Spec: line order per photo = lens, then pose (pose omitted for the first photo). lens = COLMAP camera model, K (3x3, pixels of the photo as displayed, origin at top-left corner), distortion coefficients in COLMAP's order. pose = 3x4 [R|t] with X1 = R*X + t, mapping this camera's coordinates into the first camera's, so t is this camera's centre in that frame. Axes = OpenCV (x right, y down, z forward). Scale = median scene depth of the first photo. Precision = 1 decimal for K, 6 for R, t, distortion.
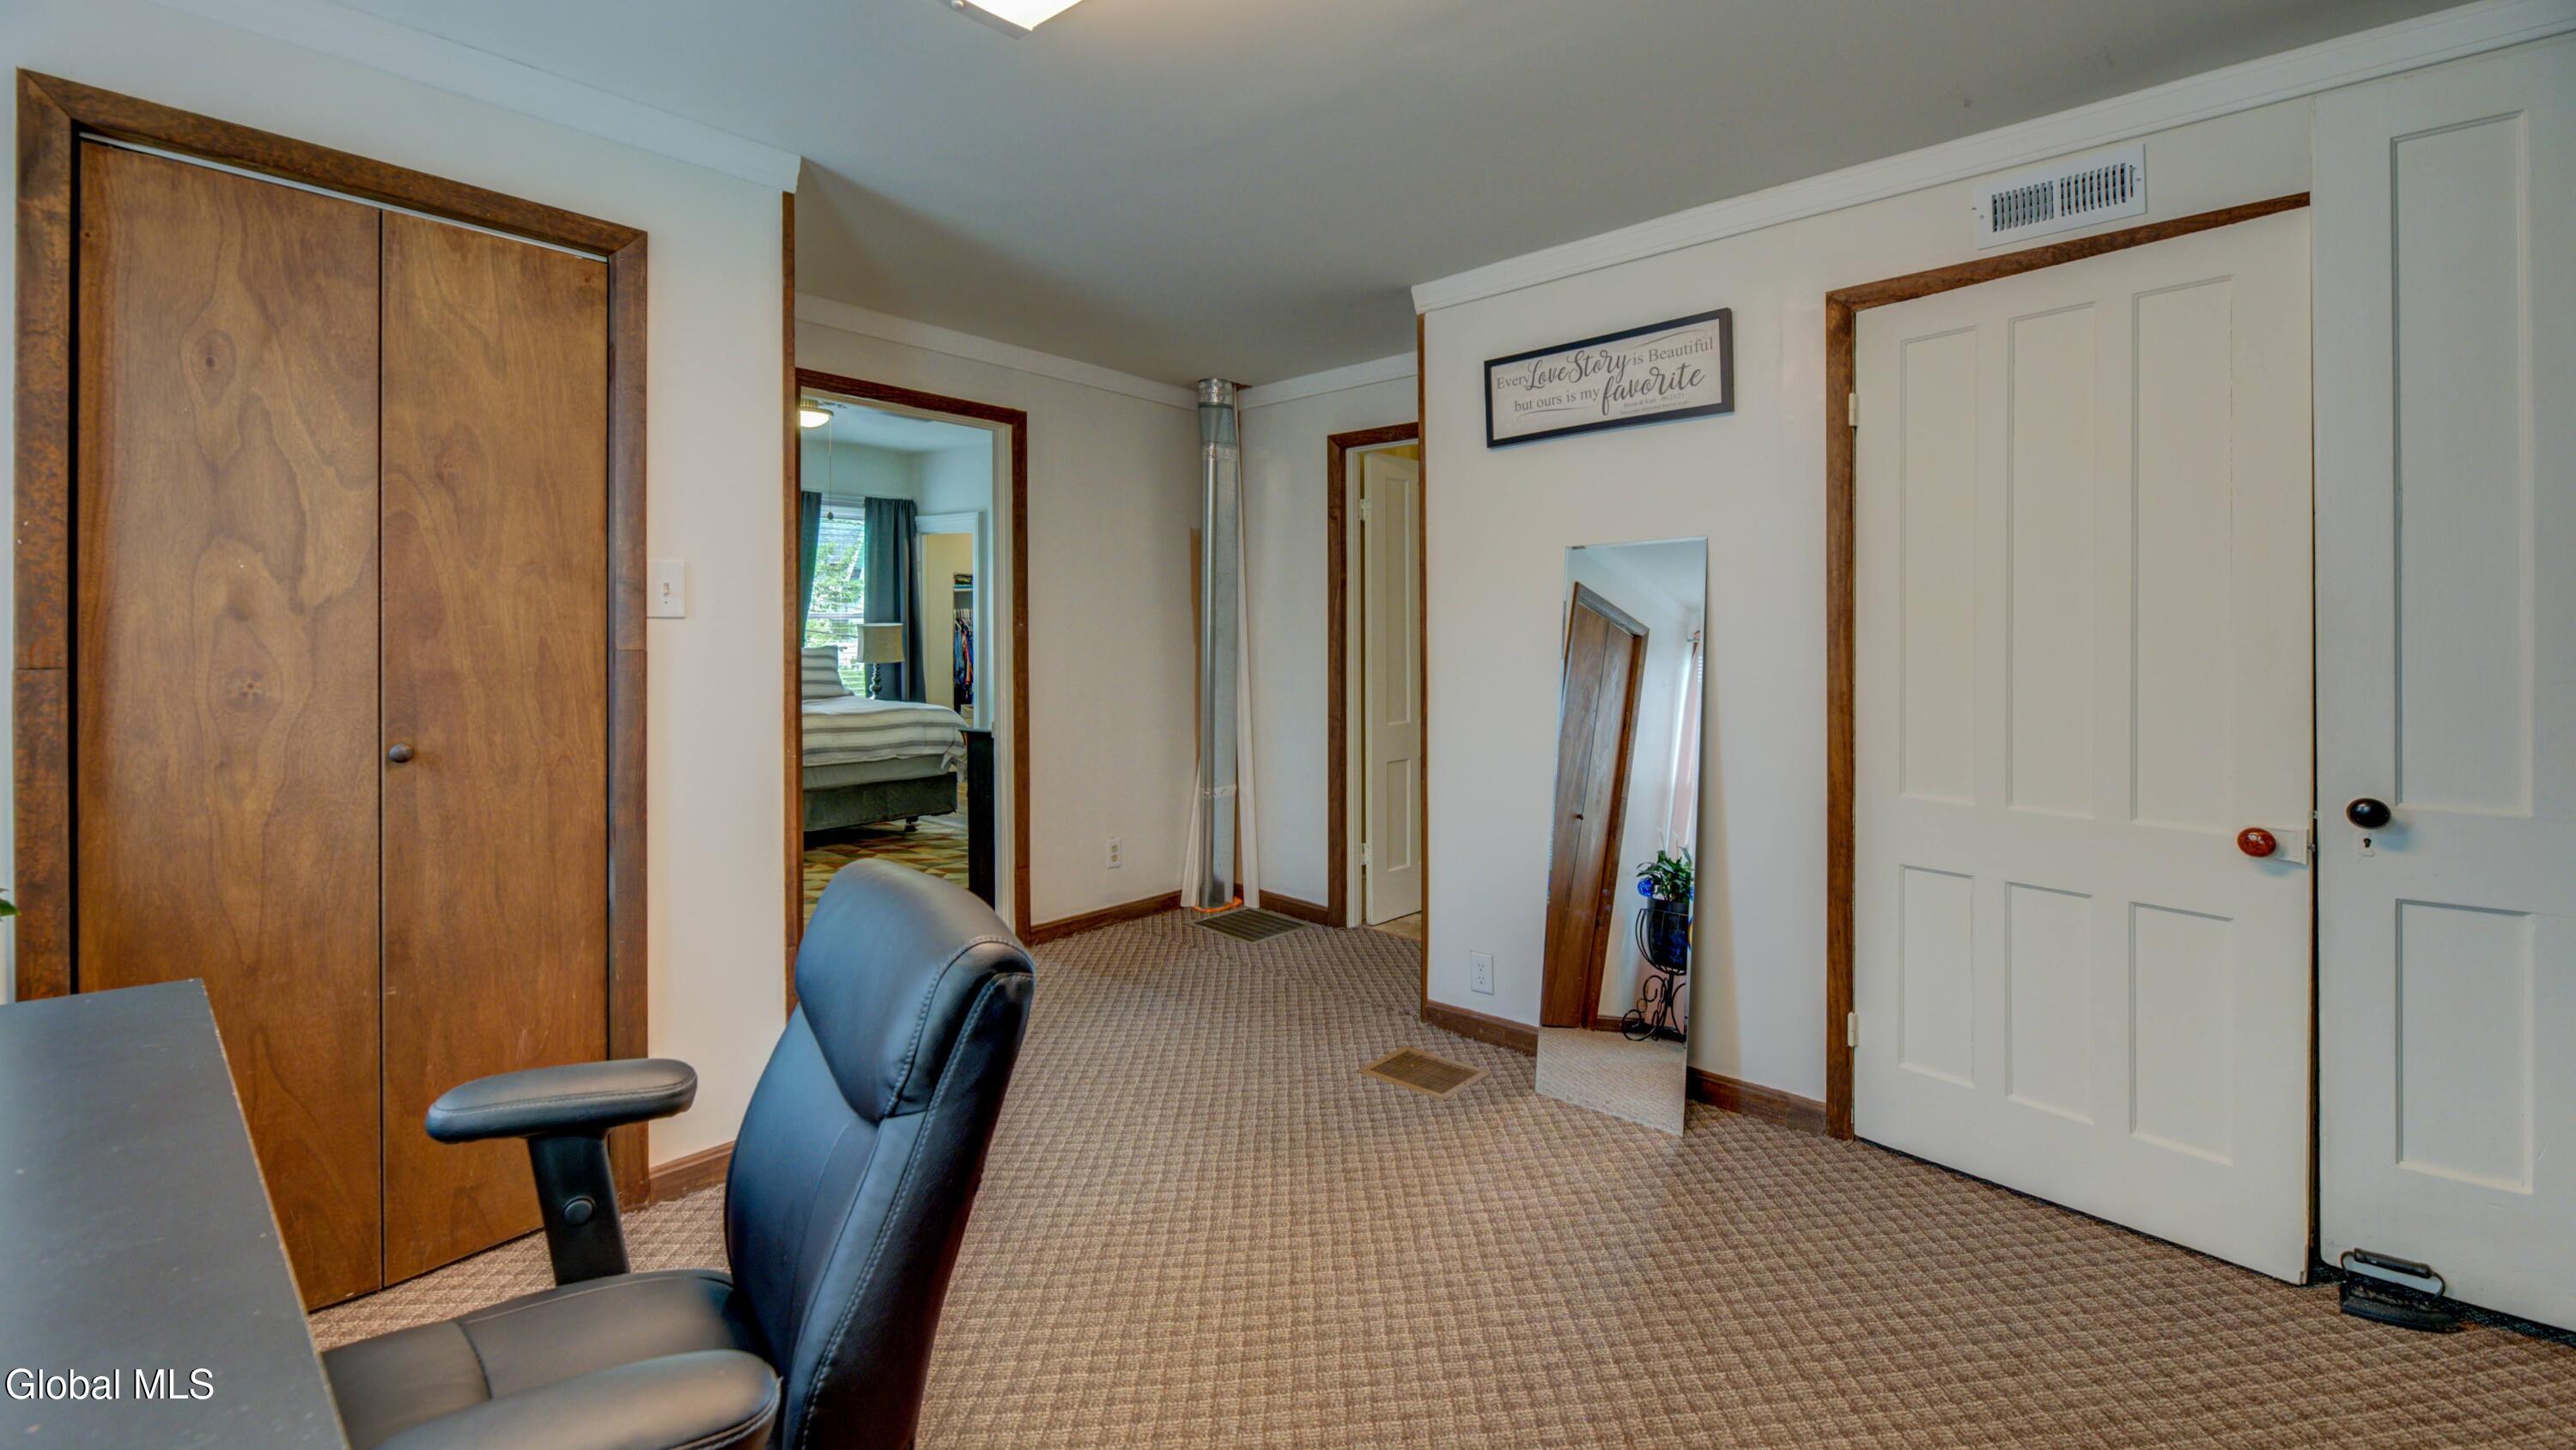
lens RADIAL K [[1060.8, 0, 1286.3], [0, 1060.8, 645.1], [0, 0, 1]] dist [-0.009637, -0.000514]
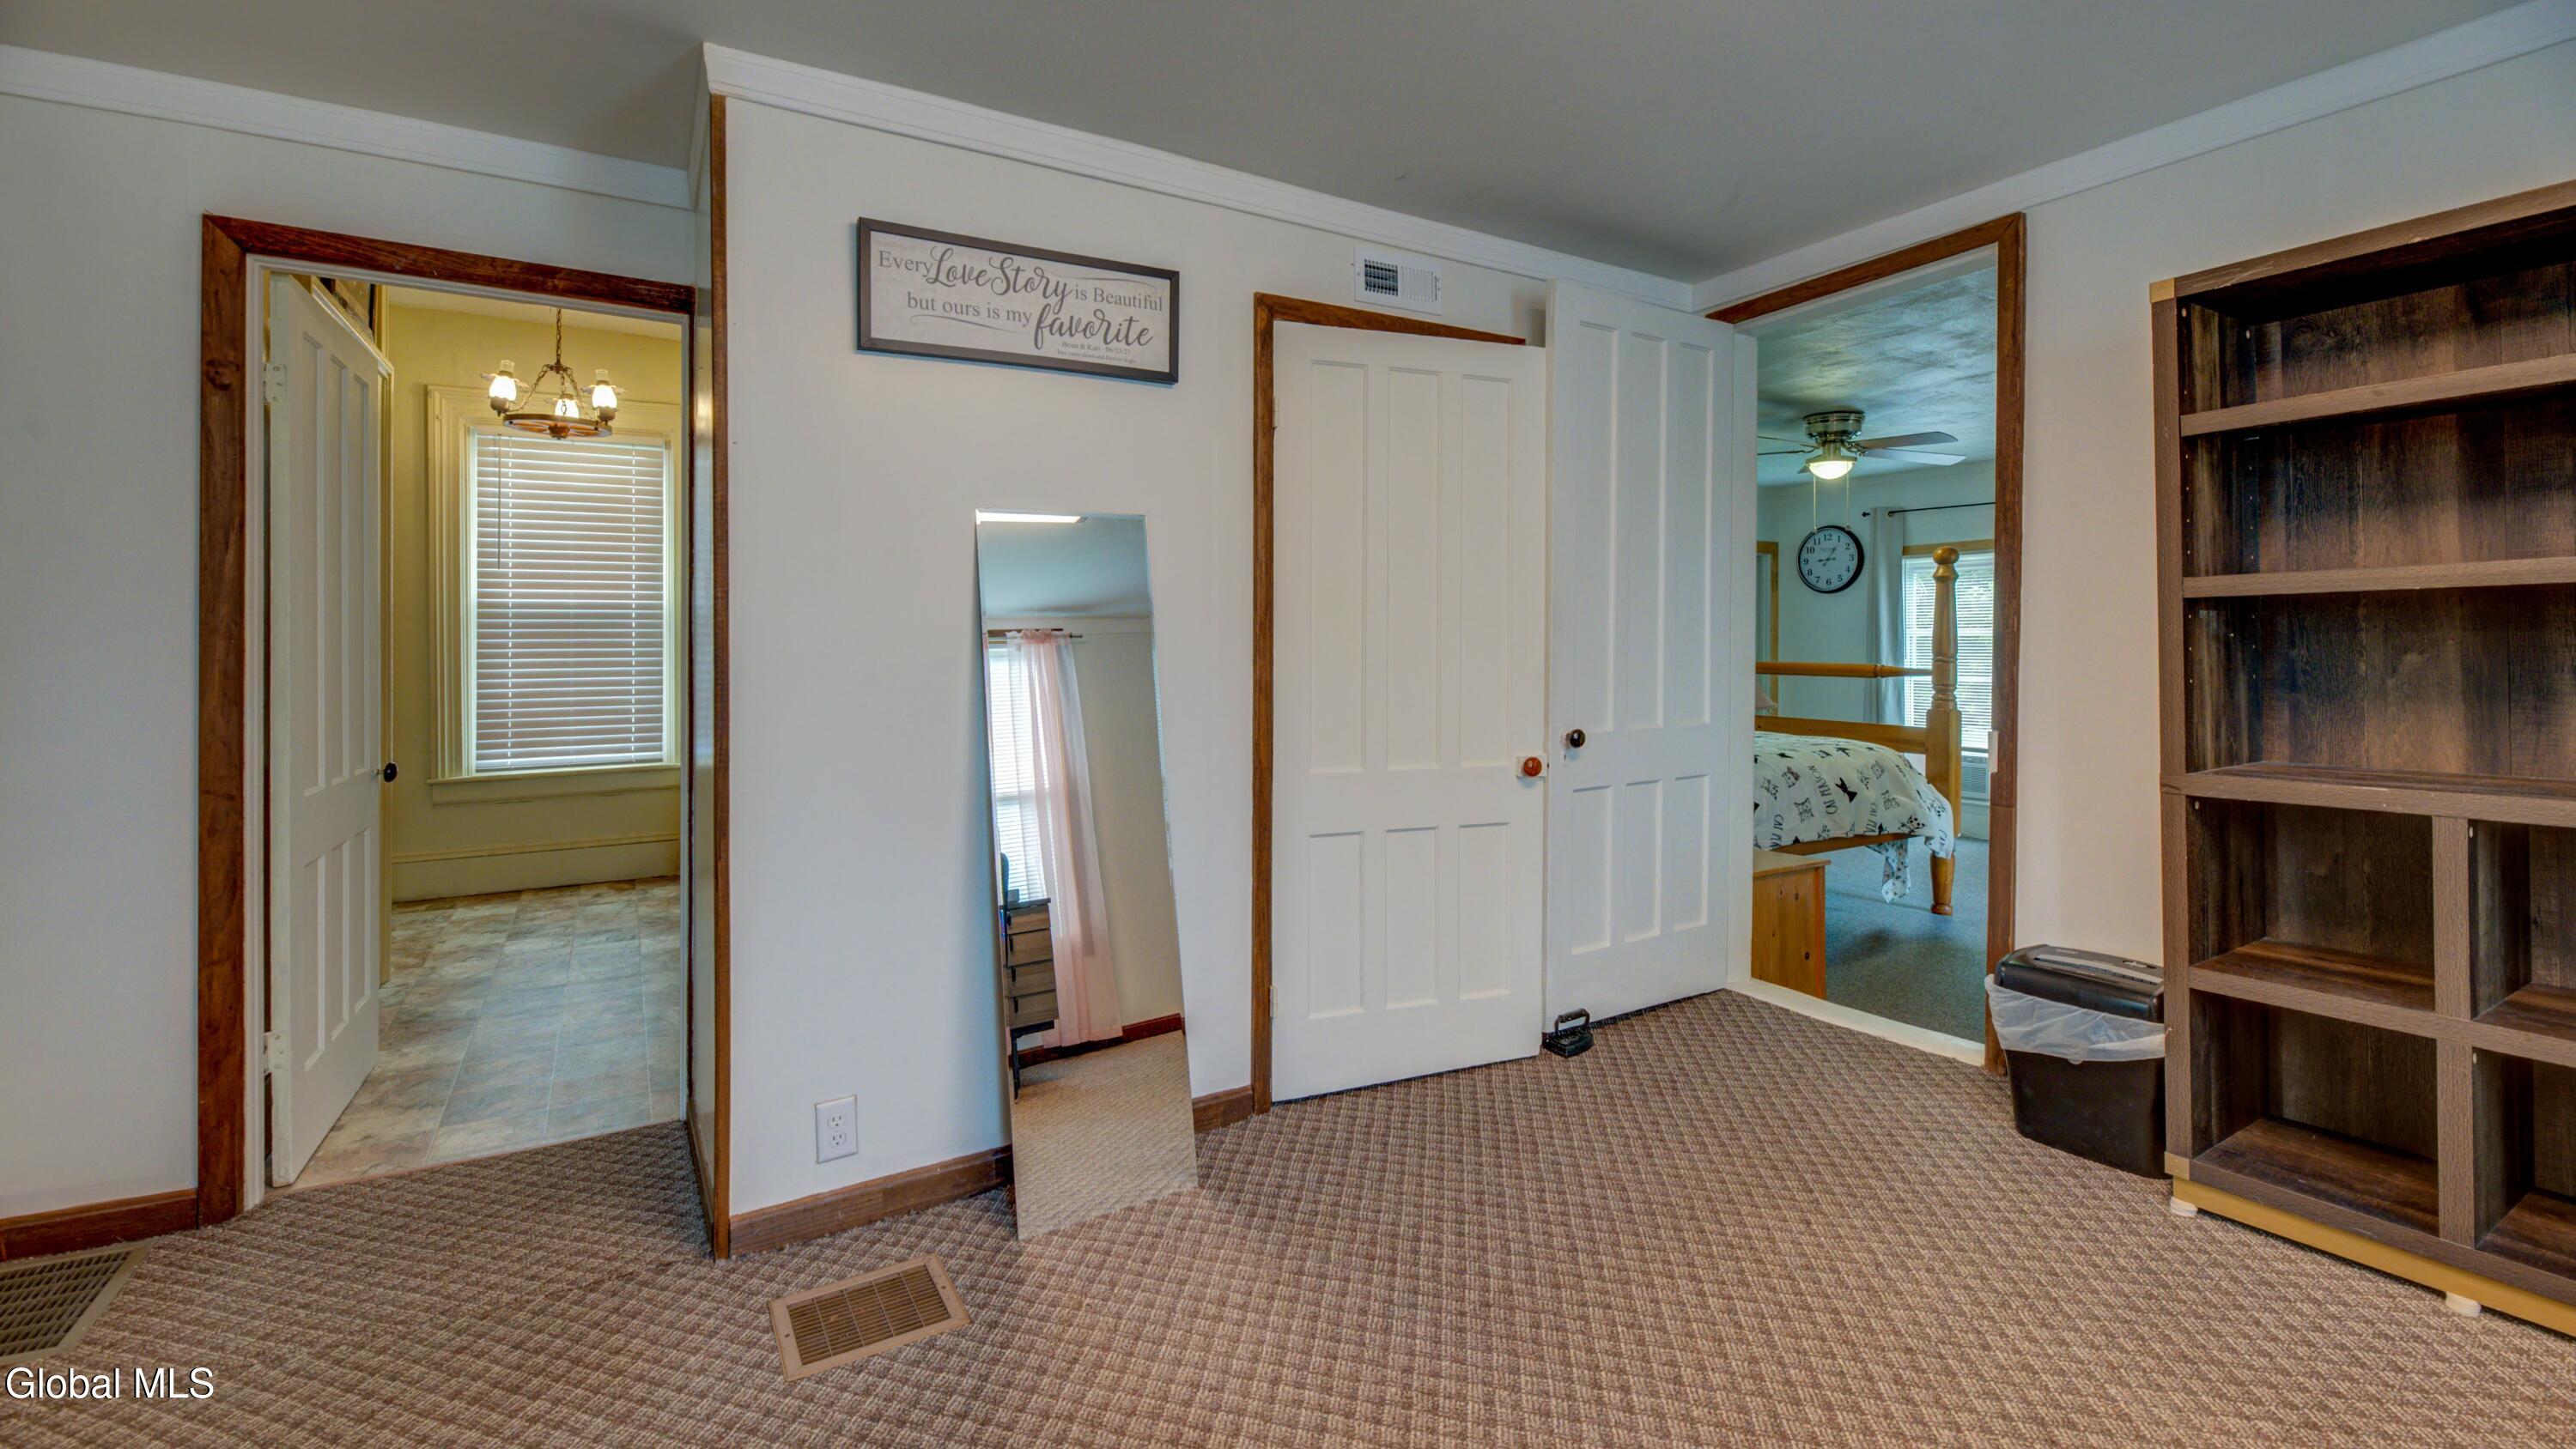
lens RADIAL K [[1060.7, 0, 1286.3], [0, 1060.7, 644.6], [0, 0, 1]] dist [-0.009637, -0.000514]
pose [[0.306407, -0.012566, 0.951818, -0.414437], [0.008696, 0.999908, 0.010401, -0.002577], [-0.951861, 0.005090, 0.306488, 0.599724]]
